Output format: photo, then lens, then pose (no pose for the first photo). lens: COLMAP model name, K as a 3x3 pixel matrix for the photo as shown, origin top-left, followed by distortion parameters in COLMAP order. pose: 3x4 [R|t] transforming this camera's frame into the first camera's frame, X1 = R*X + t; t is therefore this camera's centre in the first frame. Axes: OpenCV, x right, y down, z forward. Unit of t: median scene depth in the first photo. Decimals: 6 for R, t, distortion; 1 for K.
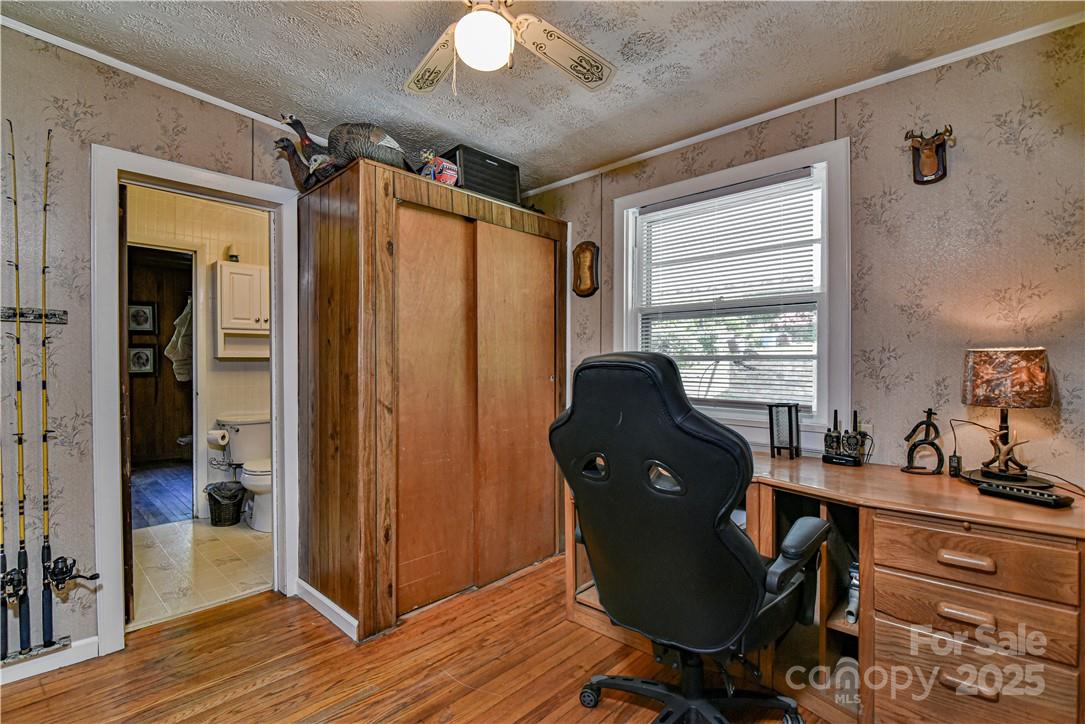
lens RADIAL K [[495.5, 0, 542.2], [0, 495.5, 366.5], [0, 0, 1]] dist [-0.021617, 0.001111]
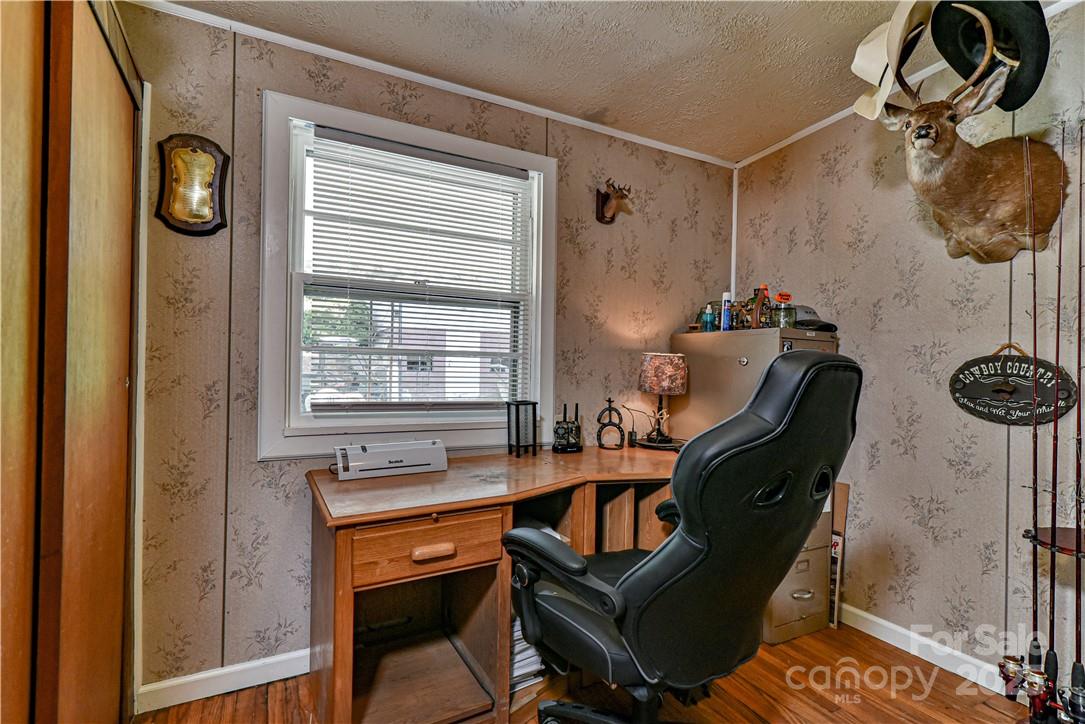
lens RADIAL K [[526.2, 0, 542.0], [0, 526.2, 362.6], [0, 0, 1]] dist [-0.001193, -0.000182]
pose [[0.316541, 0.006970, 0.948553, -0.522643], [-0.016059, 0.999869, -0.001988, -0.001431], [-0.948443, -0.014603, 0.316611, 0.648579]]
